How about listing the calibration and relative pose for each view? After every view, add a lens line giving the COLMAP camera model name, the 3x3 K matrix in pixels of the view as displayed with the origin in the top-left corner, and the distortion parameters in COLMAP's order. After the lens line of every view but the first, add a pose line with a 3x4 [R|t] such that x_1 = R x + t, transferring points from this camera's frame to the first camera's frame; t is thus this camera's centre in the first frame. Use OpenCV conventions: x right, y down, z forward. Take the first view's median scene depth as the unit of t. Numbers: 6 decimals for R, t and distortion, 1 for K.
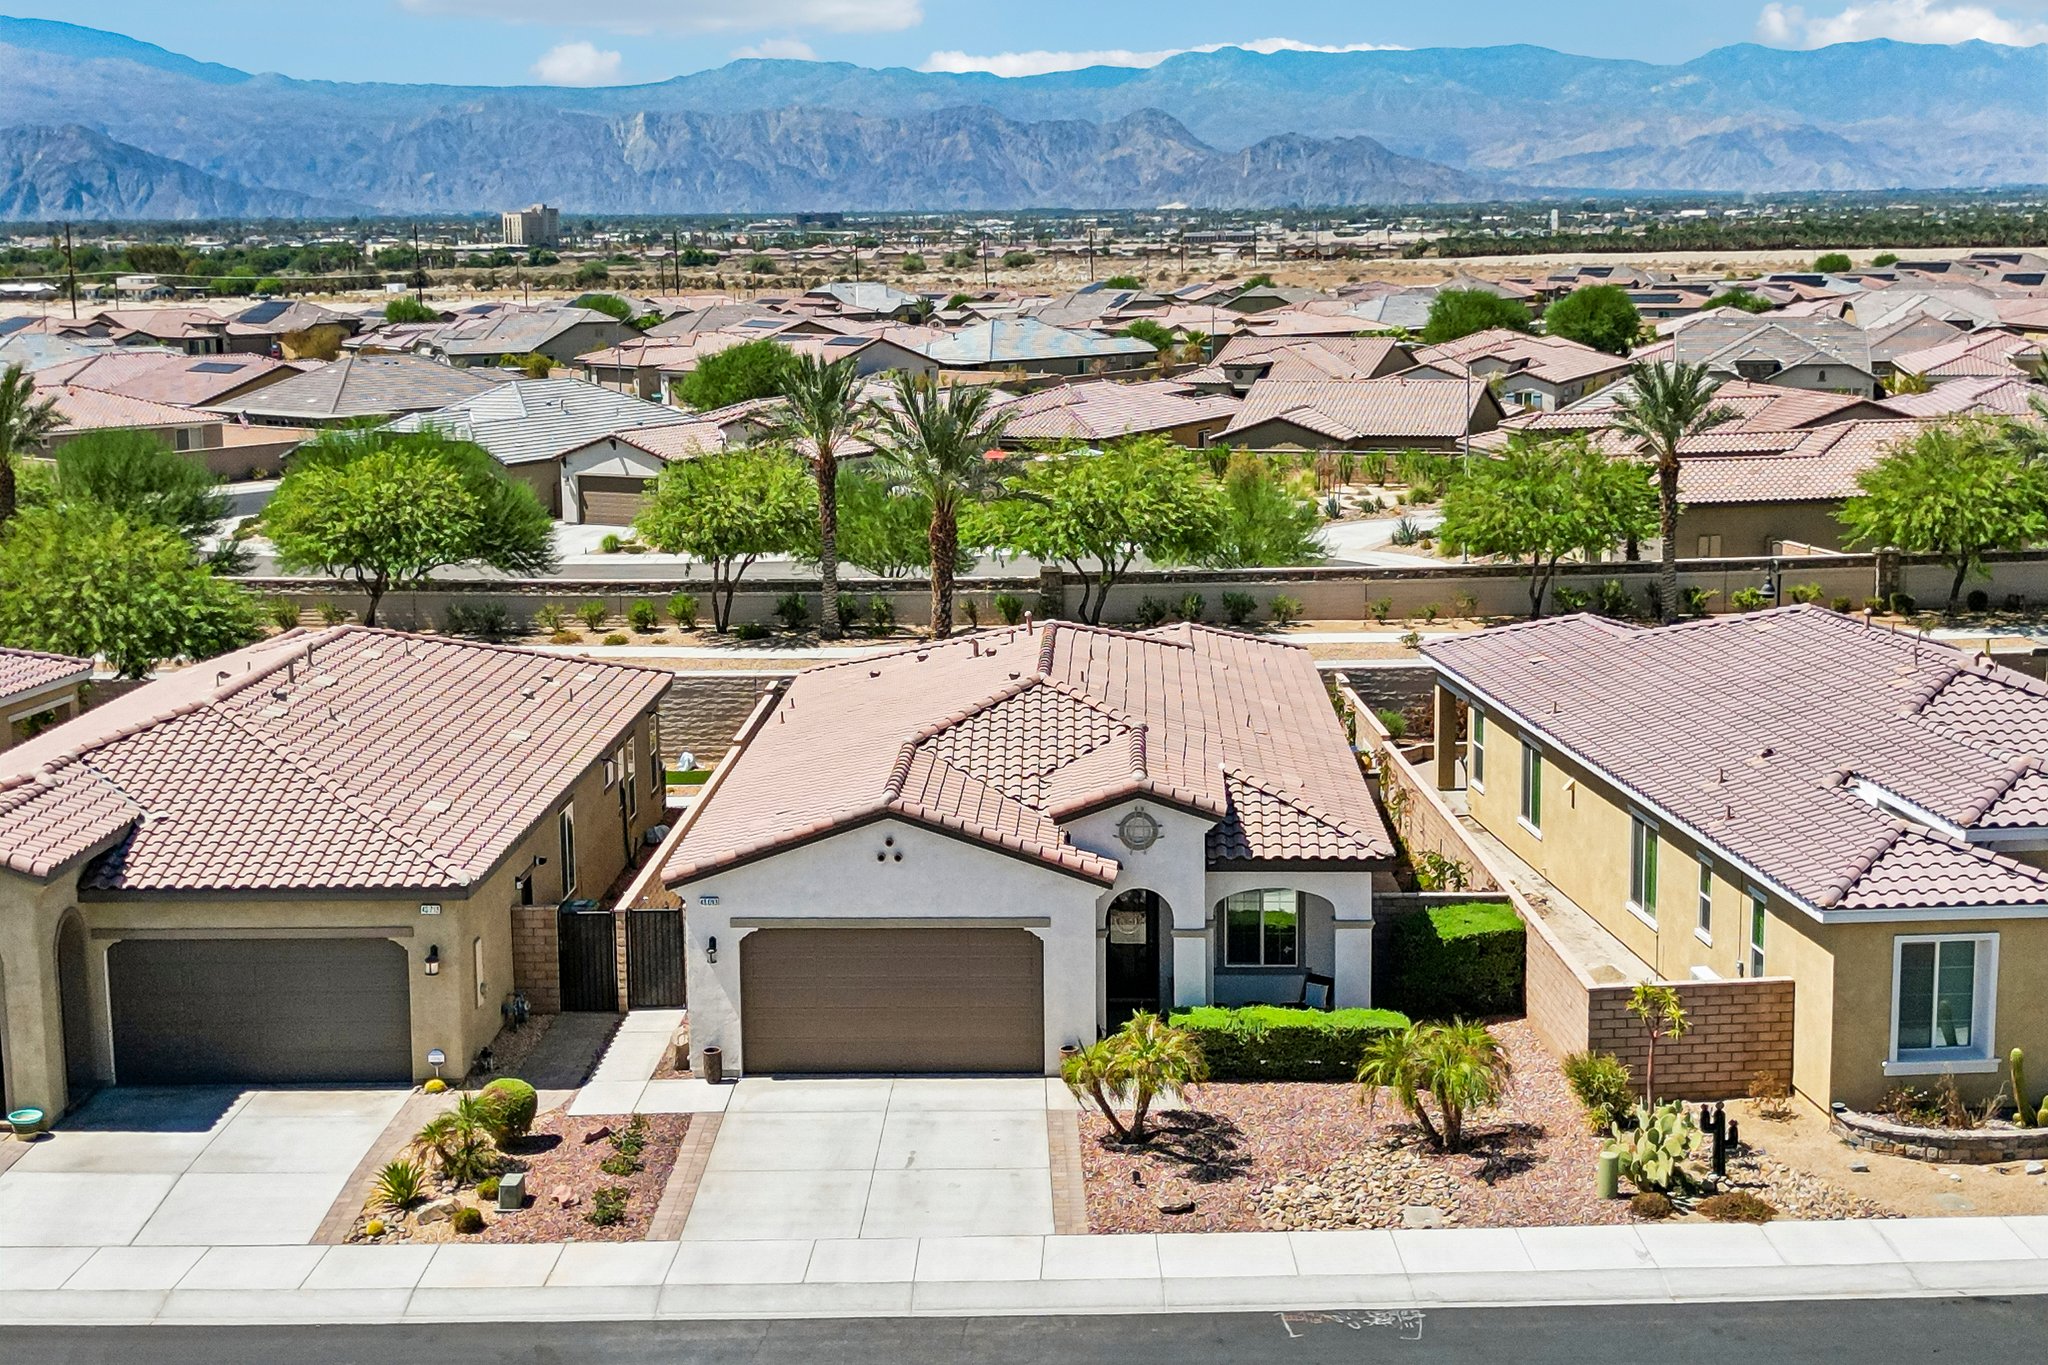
lens RADIAL K [[2792.6, 0, 1024.0], [0, 2792.6, 682.5], [0, 0, 1]] dist [0.099504, -0.037277]
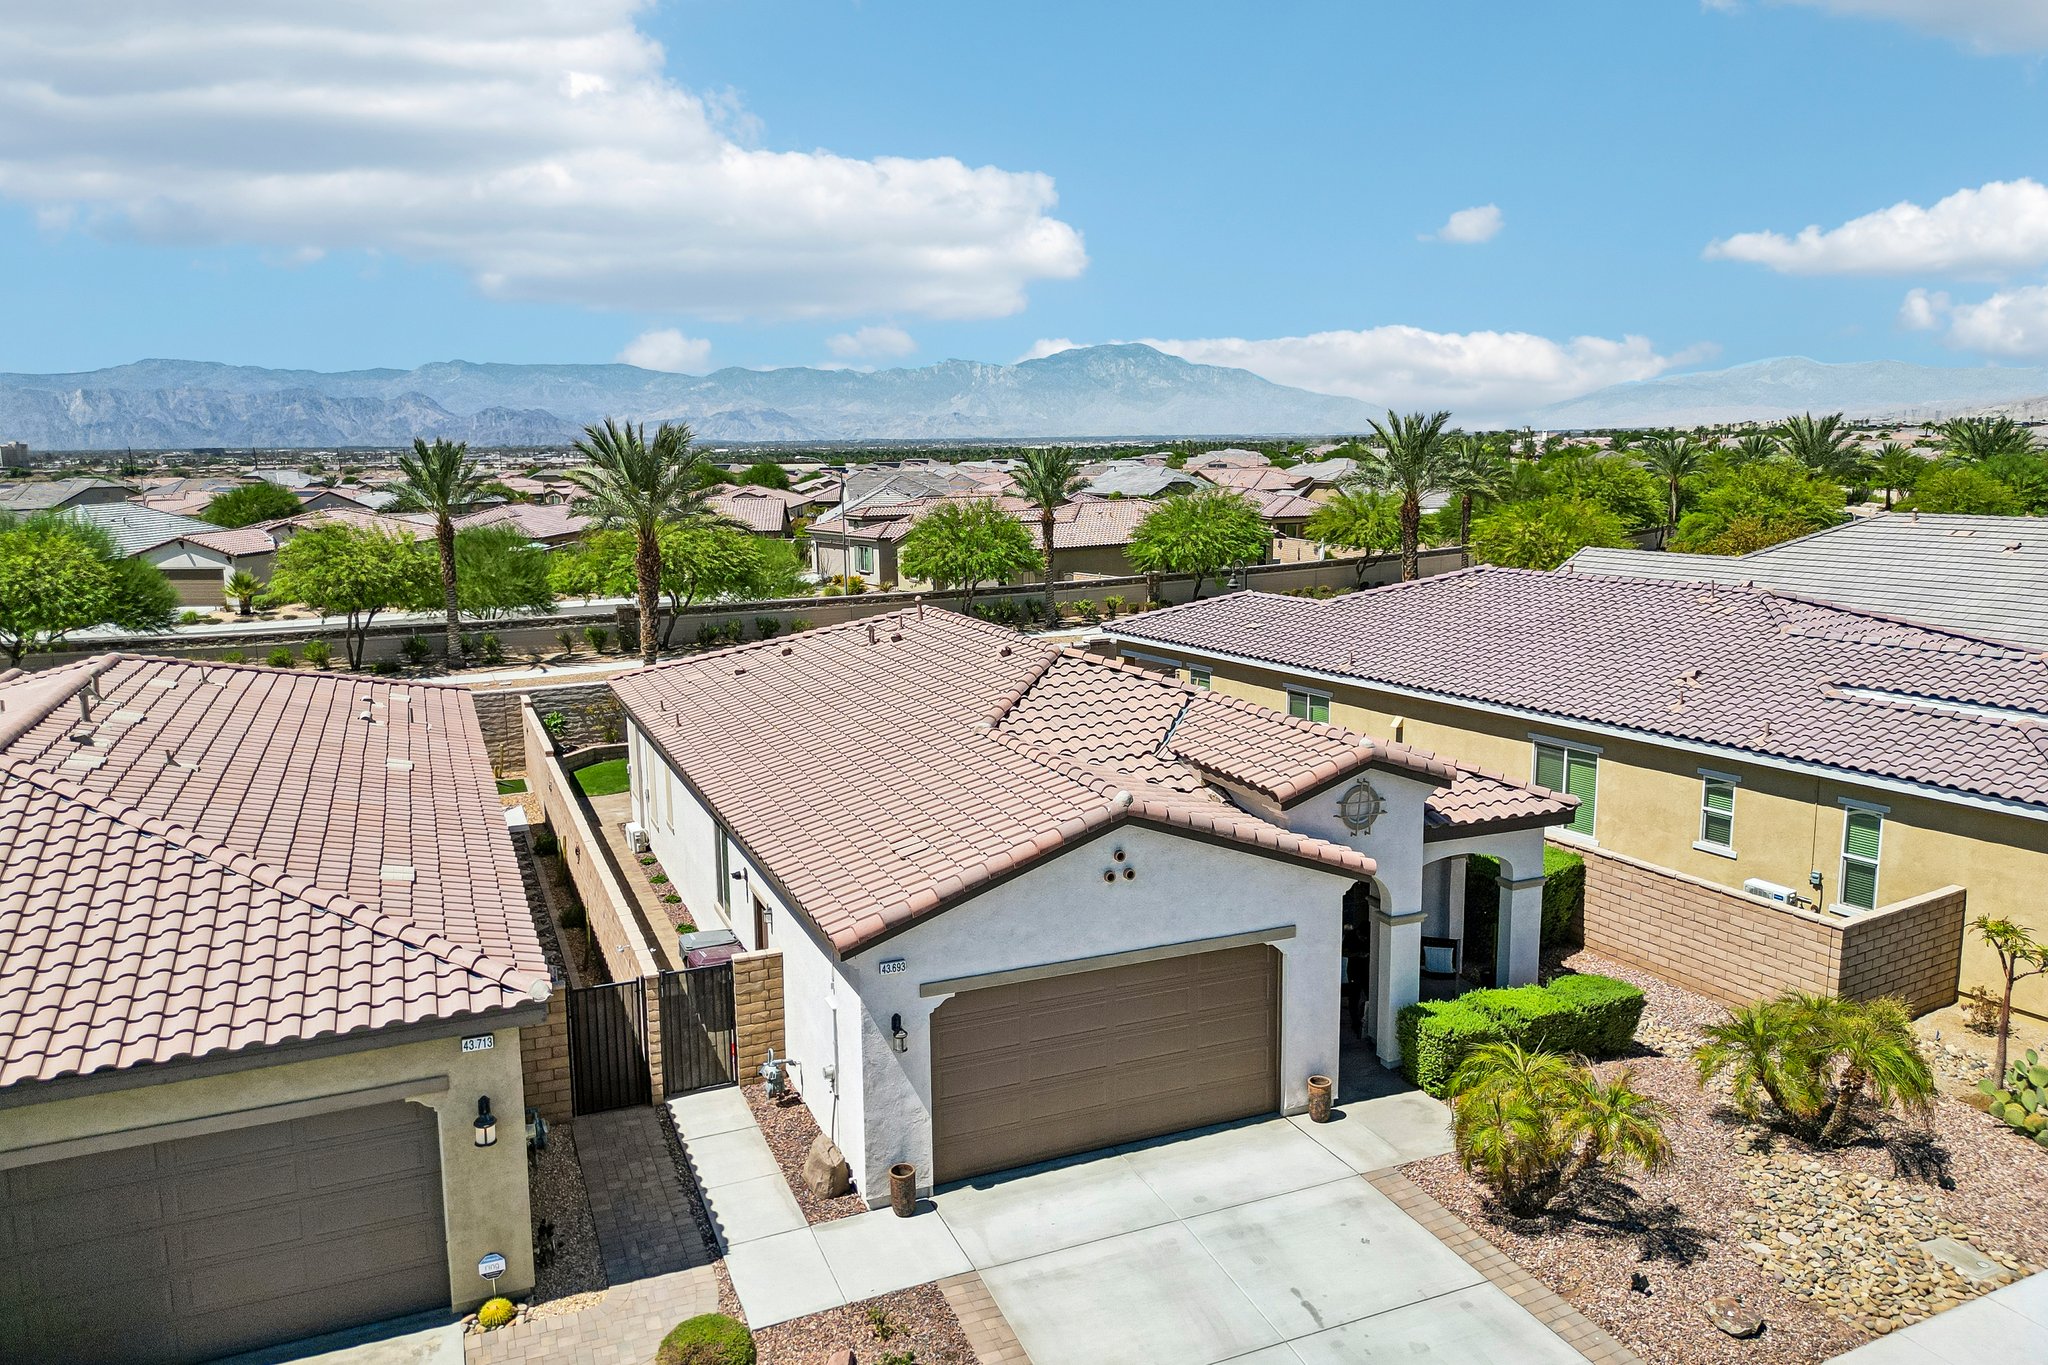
lens RADIAL K [[1448.0, 0, 1034.6], [0, 1448.0, 690.2], [0, 0, 1]] dist [0.051550, -0.054139]
pose [[0.907699, -0.070410, 0.413673, -0.226063], [0.070189, 0.997409, 0.015754, 0.004146], [-0.413711, 0.014736, 0.910289, 0.638303]]
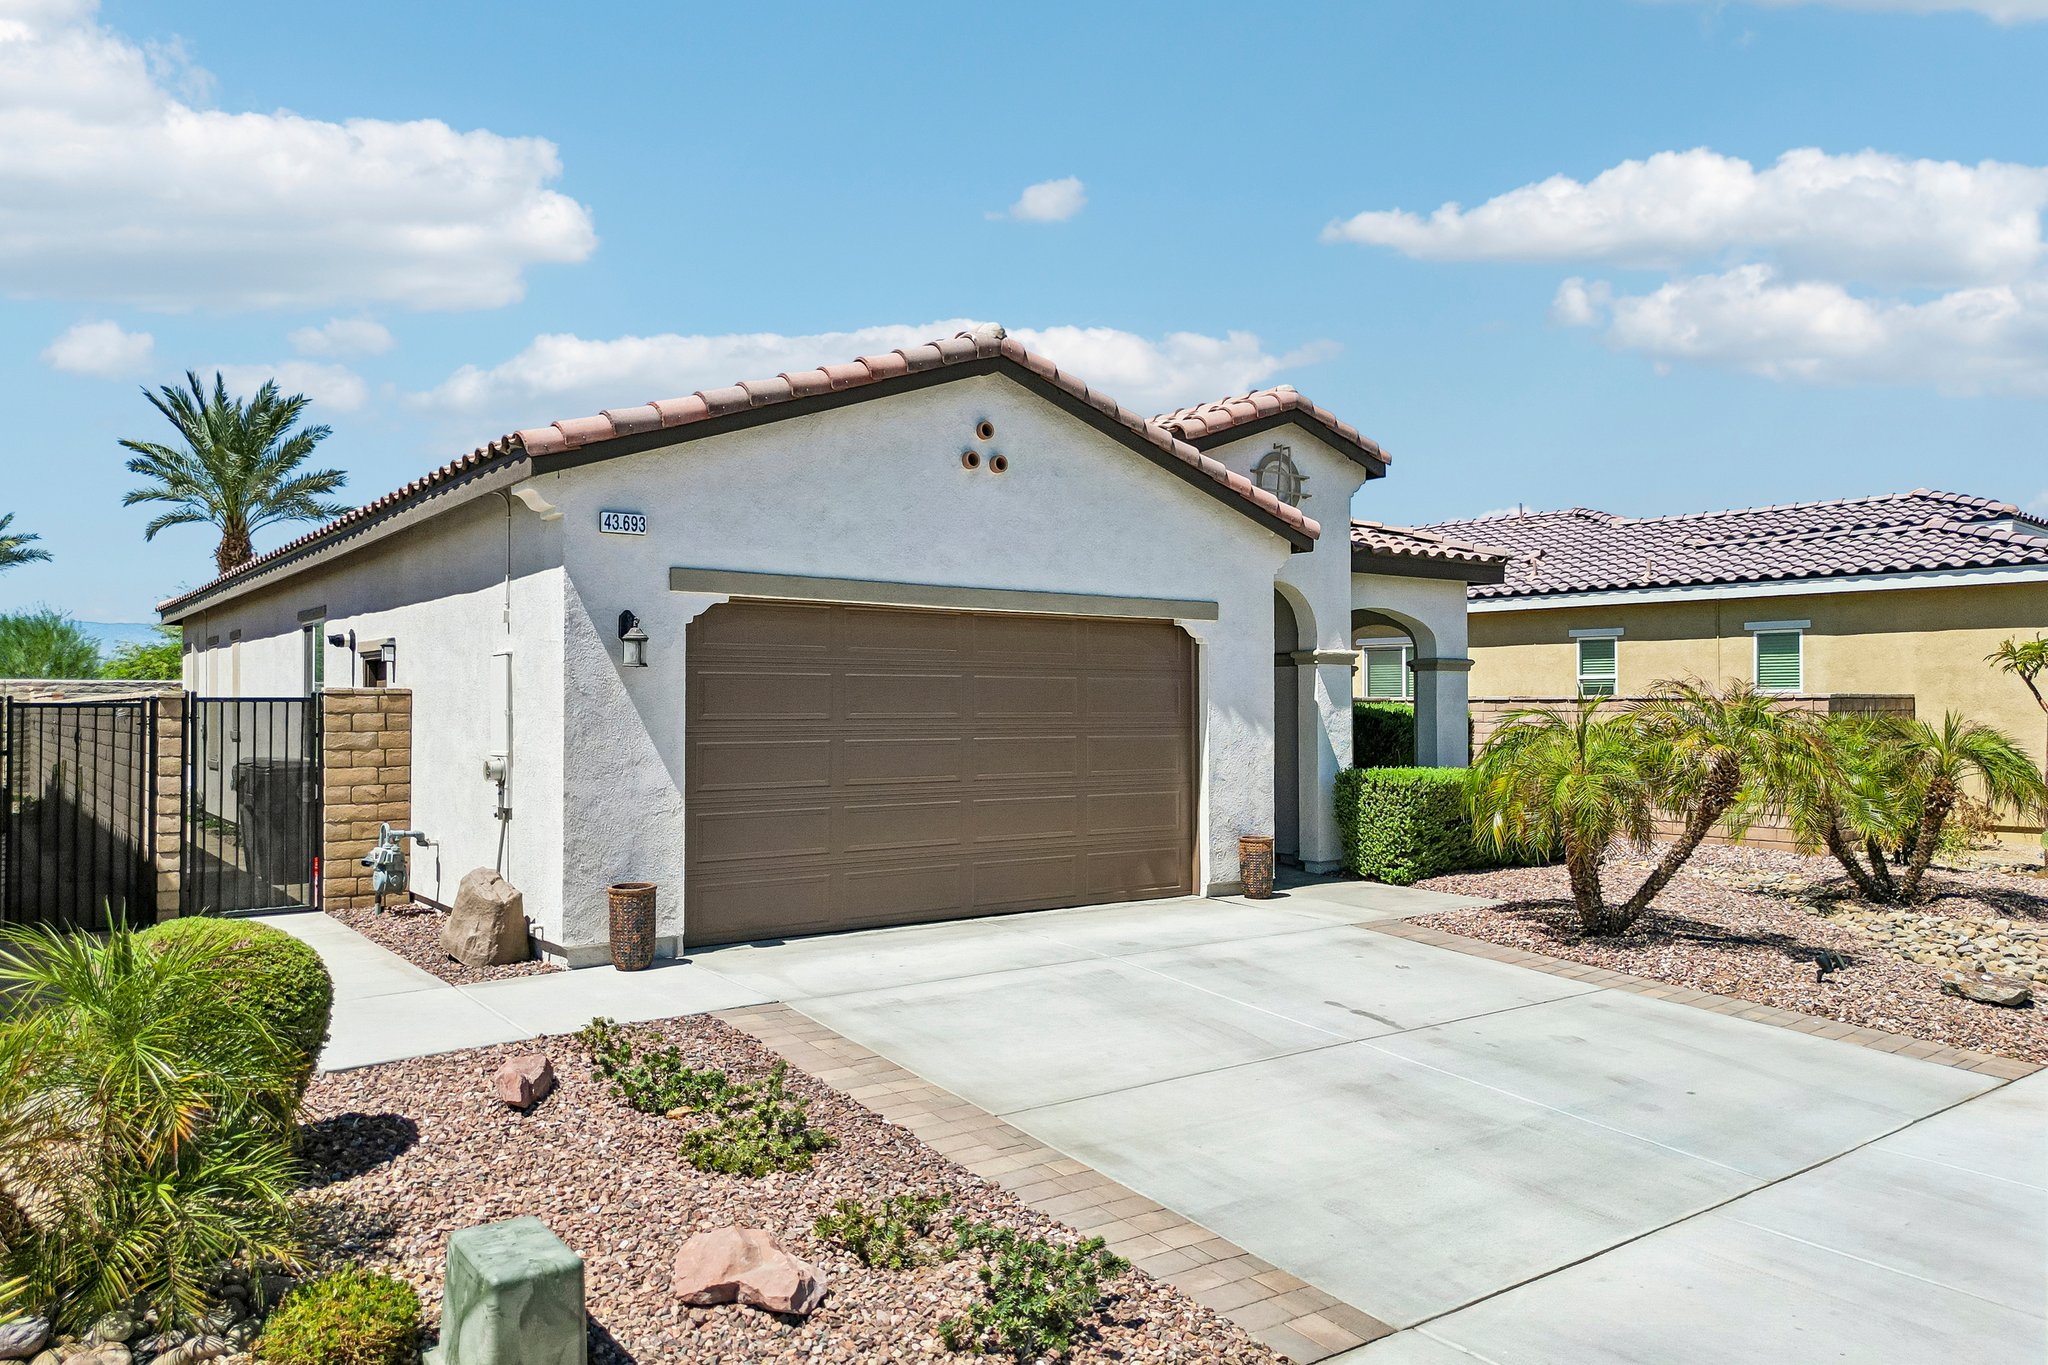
lens RADIAL K [[1449.8, 0, 1044.9], [0, 1449.8, 693.8], [0, 0, 1]] dist [0.055921, -0.053816]
pose [[0.783602, 0.016507, 0.621044, -0.195852], [0.090400, 0.985978, -0.140269, 0.138121], [-0.614651, 0.166057, 0.771122, 0.789726]]
